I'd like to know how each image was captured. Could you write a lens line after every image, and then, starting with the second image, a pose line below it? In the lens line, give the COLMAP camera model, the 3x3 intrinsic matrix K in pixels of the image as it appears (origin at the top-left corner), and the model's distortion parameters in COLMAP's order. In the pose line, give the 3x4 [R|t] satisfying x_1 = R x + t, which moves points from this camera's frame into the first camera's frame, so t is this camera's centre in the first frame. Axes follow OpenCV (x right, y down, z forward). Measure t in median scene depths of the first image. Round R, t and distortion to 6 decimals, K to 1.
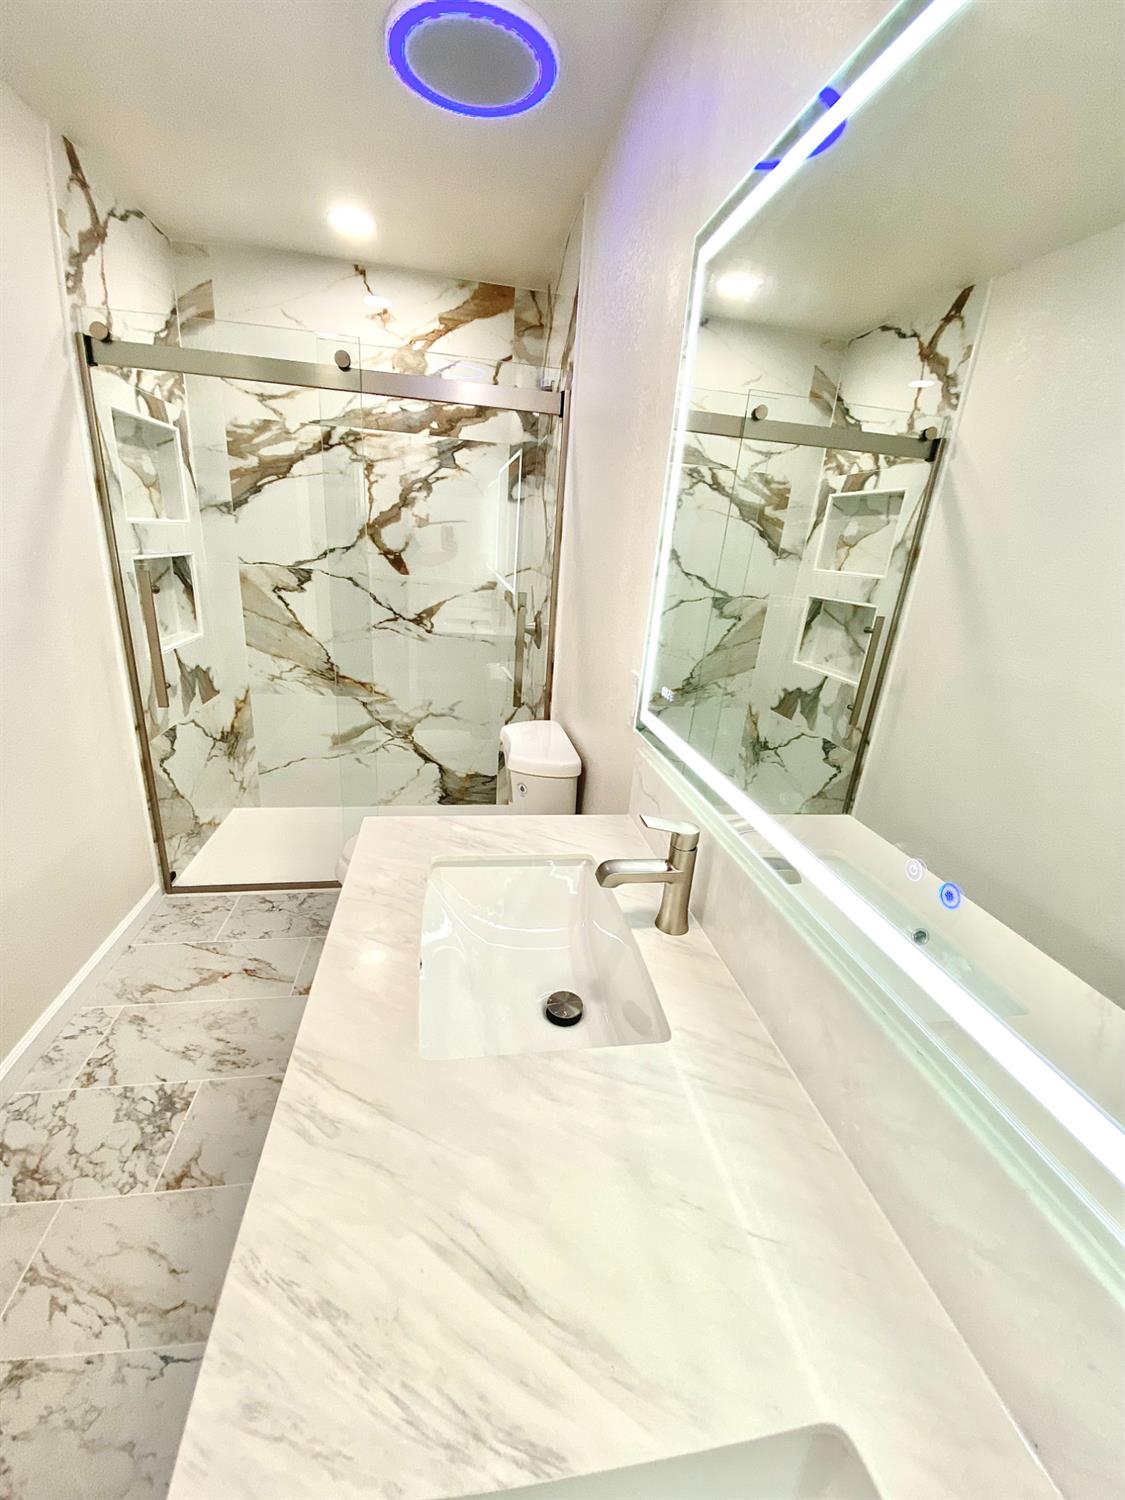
lens RADIAL K [[606.1, 0, 566.5], [0, 606.1, 746.5], [0, 0, 1]] dist [0.001877, -0.006199]
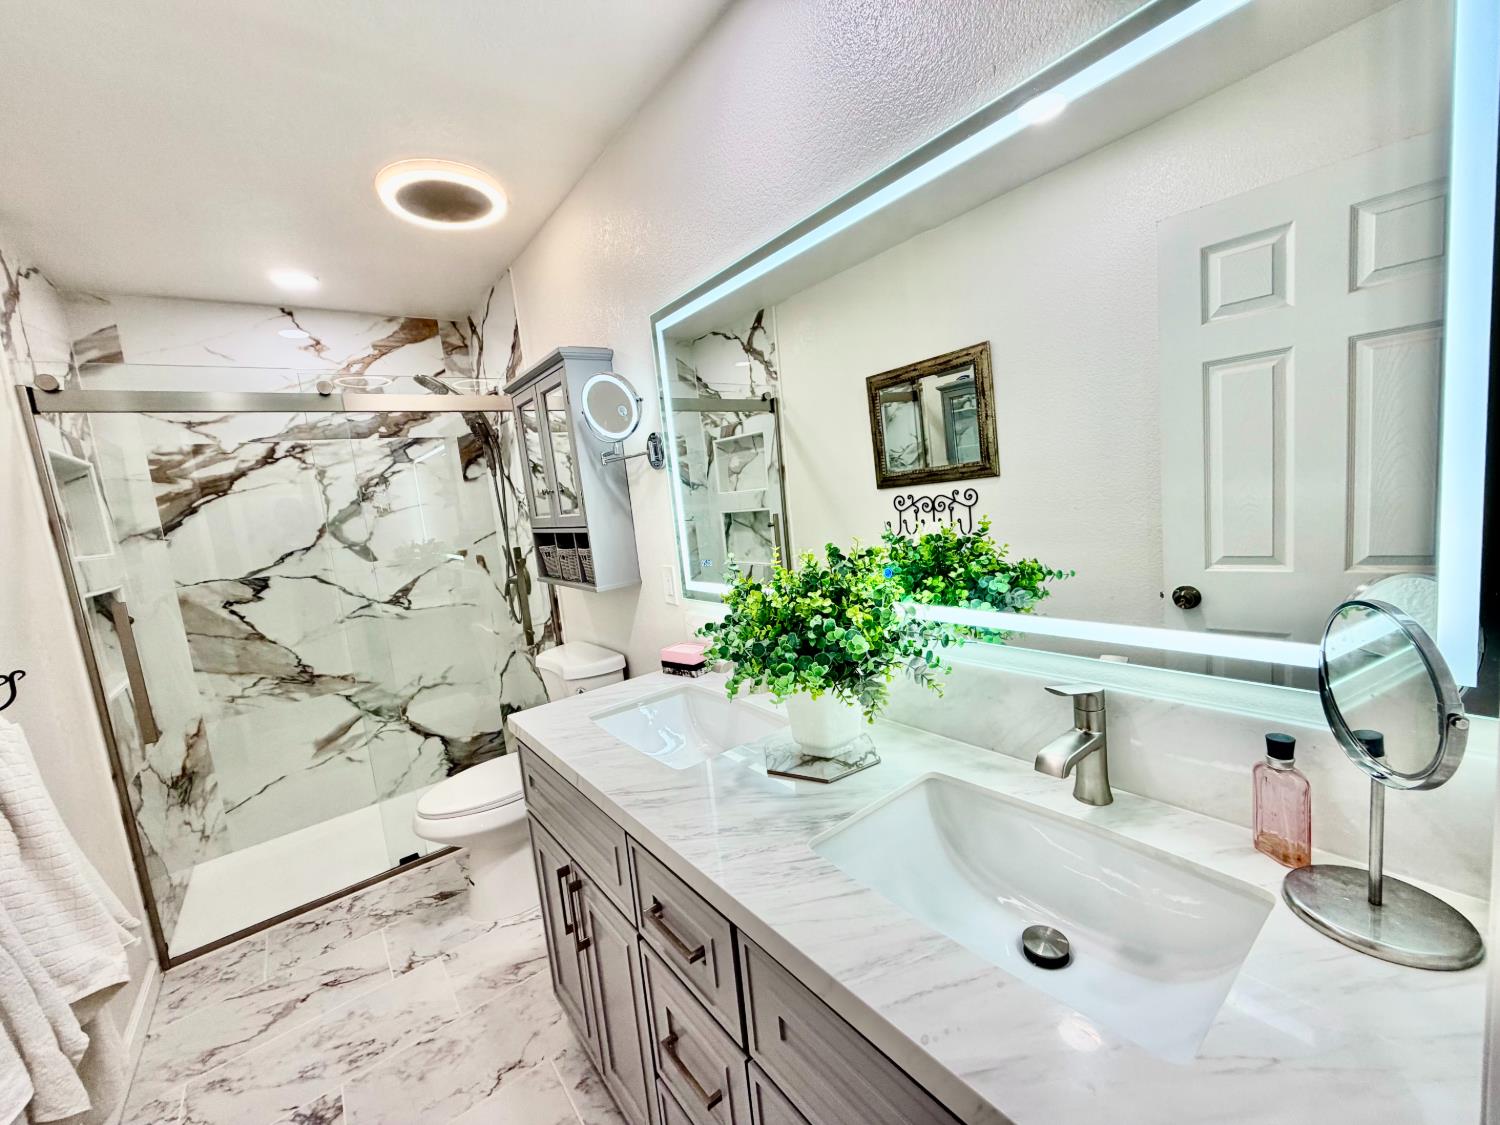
lens RADIAL K [[593.1, 0, 745.0], [0, 593.1, 562.0], [0, 0, 1]] dist [-0.007690, 0.003075]
pose [[0.871028, -0.216665, 0.440871, -0.171883], [0.306708, 0.940916, -0.143551, 0.065375], [-0.383720, 0.260255, 0.886017, -0.168726]]
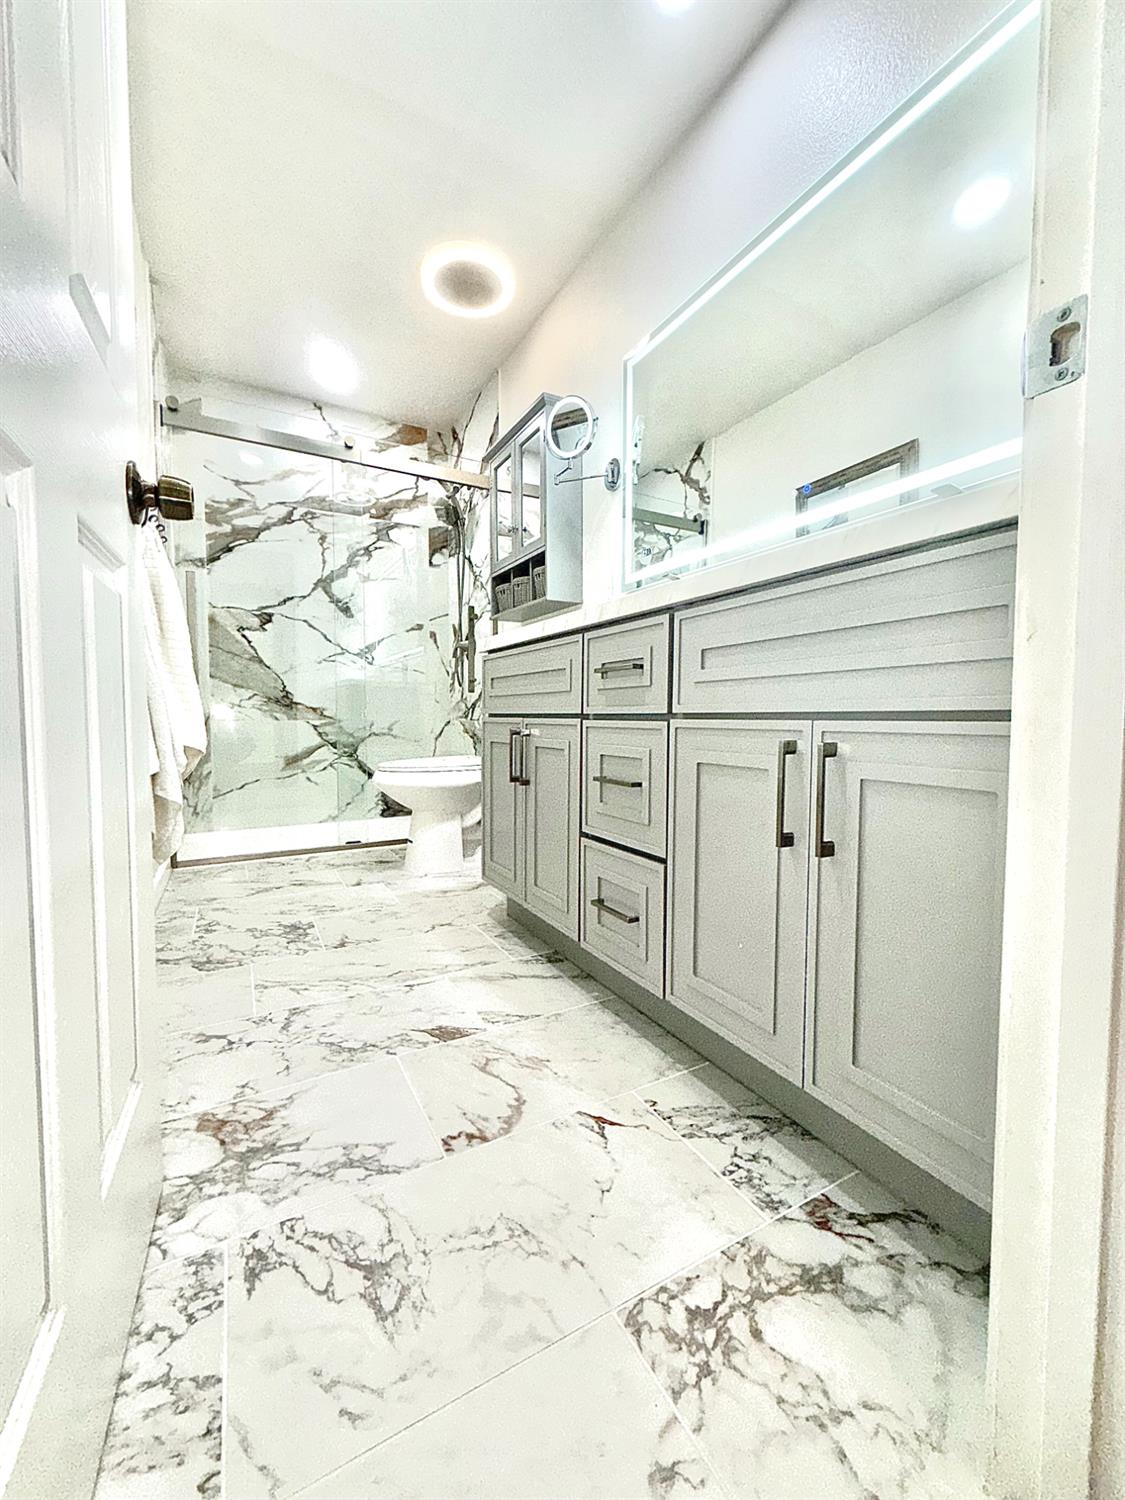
lens RADIAL K [[593.1, 0, 564.5], [0, 593.1, 743.4], [0, 0, 1]] dist [-0.007690, 0.003075]
pose [[0.941422, -0.086001, 0.326080, -0.295324], [0.169781, 0.956323, -0.237951, 0.355848], [-0.291374, 0.279374, 0.914905, -0.189504]]
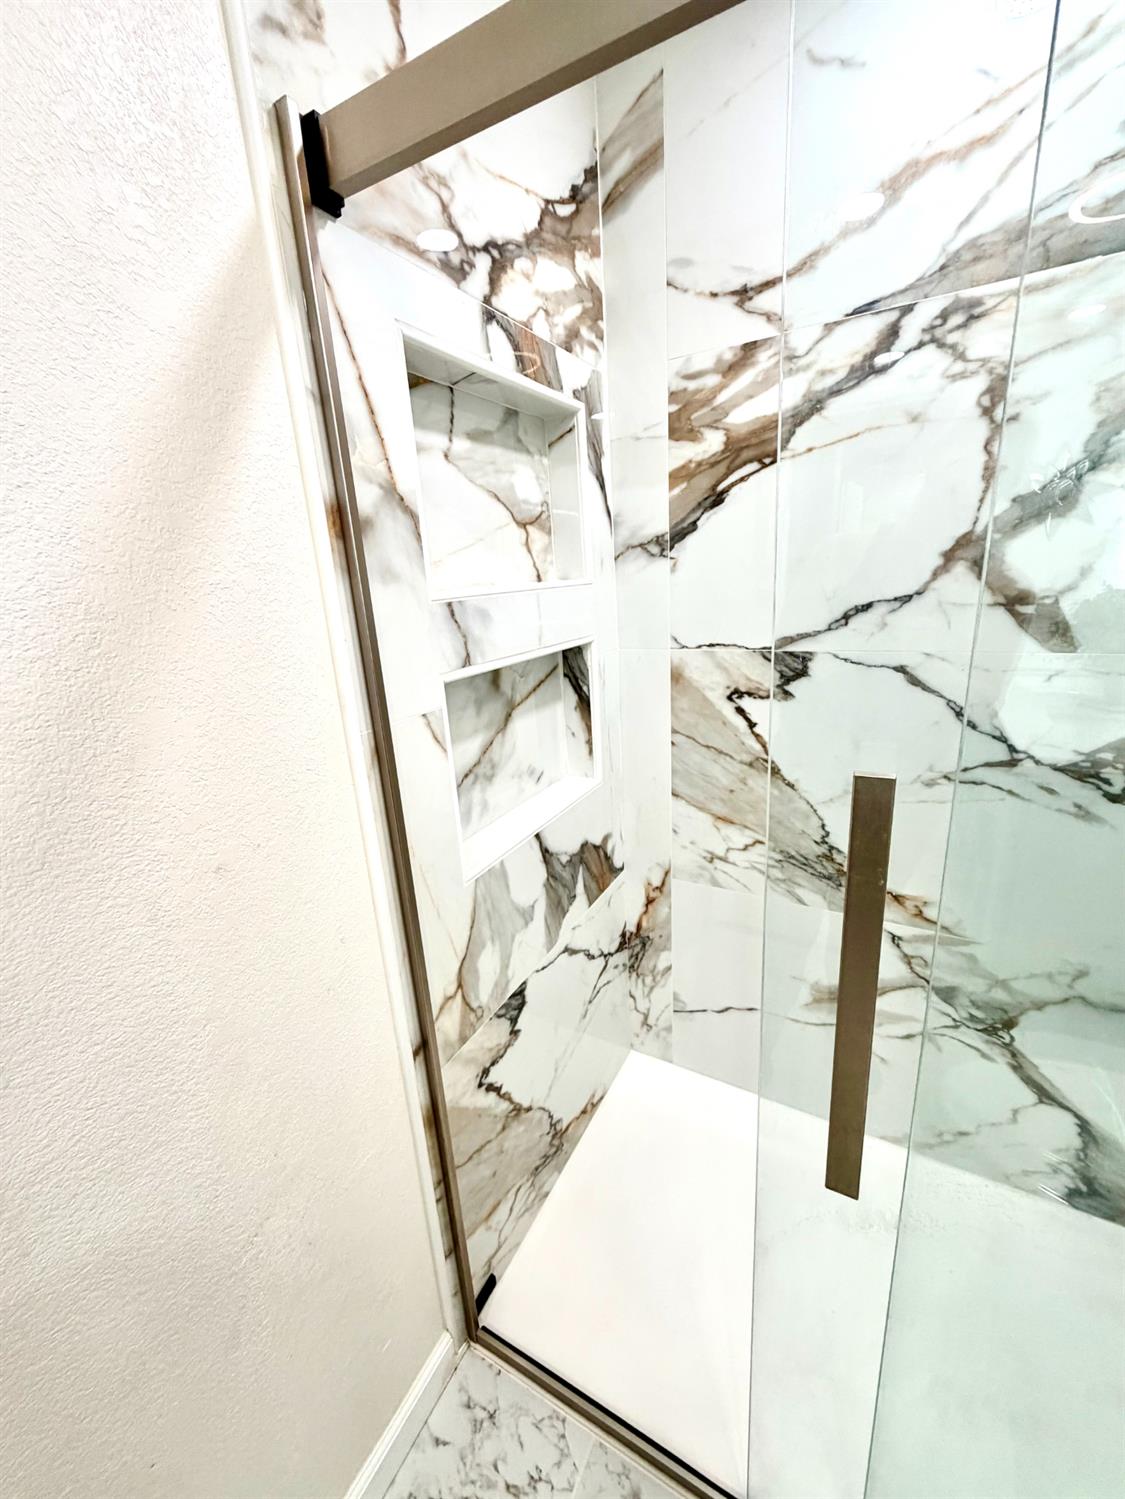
lens RADIAL K [[592.7, 0, 563.3], [0, 592.7, 743.2], [0, 0, 1]] dist [-0.007690, 0.003075]
pose [[0.764629, 0.062760, -0.641408, -0.288405], [-0.096293, 0.995201, -0.017414, -0.209989], [0.637237, 0.075079, 0.767002, 0.573495]]
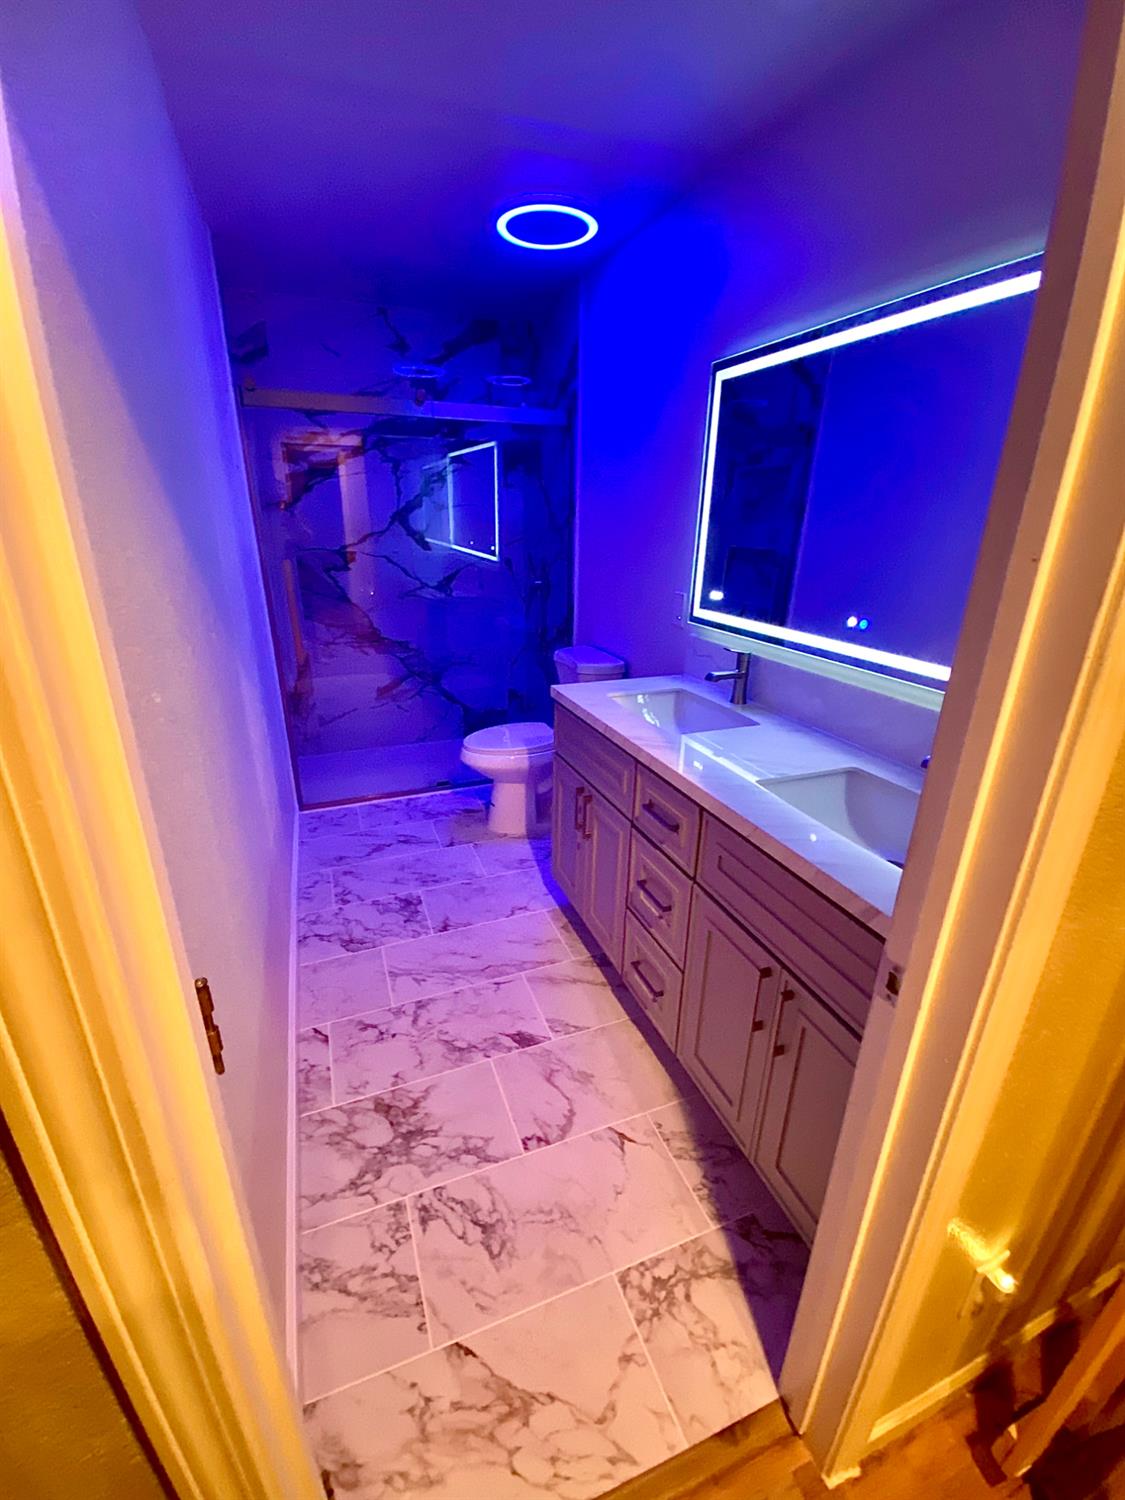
lens RADIAL K [[620.3, 0, 563.5], [0, 620.3, 753.5], [0, 0, 1]] dist [-0.010036, -0.003075]
pose [[0.977563, -0.127534, 0.167649, -0.283386], [0.119558, 0.991196, 0.056883, 0.100914], [-0.173428, -0.035563, 0.984204, -0.350406]]
